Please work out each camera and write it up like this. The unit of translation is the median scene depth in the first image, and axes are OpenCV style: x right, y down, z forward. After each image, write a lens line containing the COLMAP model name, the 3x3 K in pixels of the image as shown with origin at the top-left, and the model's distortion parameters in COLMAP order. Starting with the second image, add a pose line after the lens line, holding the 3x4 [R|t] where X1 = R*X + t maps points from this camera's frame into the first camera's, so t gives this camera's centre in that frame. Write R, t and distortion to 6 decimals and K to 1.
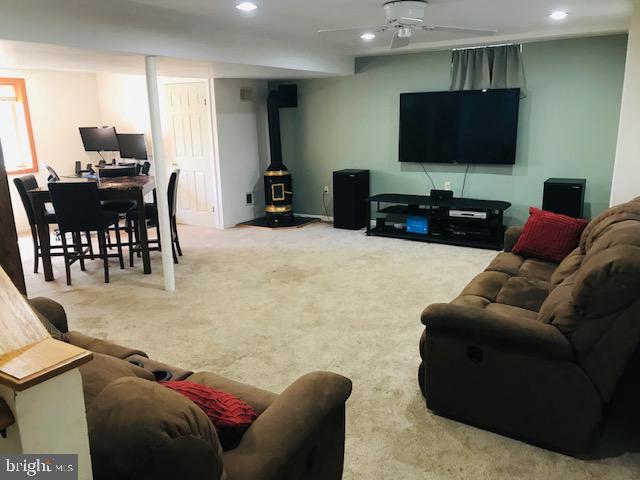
lens RADIAL K [[515.7, 0, 320.9], [0, 515.7, 241.0], [0, 0, 1]] dist [0.004717, 0.011604]
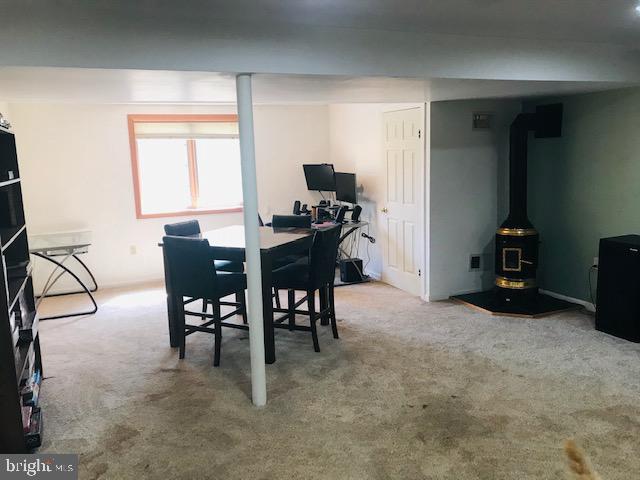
lens RADIAL K [[515.7, 0, 317.7], [0, 515.7, 237.5], [0, 0, 1]] dist [0.004717, 0.011604]
pose [[0.813591, 0.087549, -0.574808, 0.098665], [-0.121762, 0.992333, -0.021202, -0.077873], [0.568545, 0.087239, 0.818013, 0.288070]]
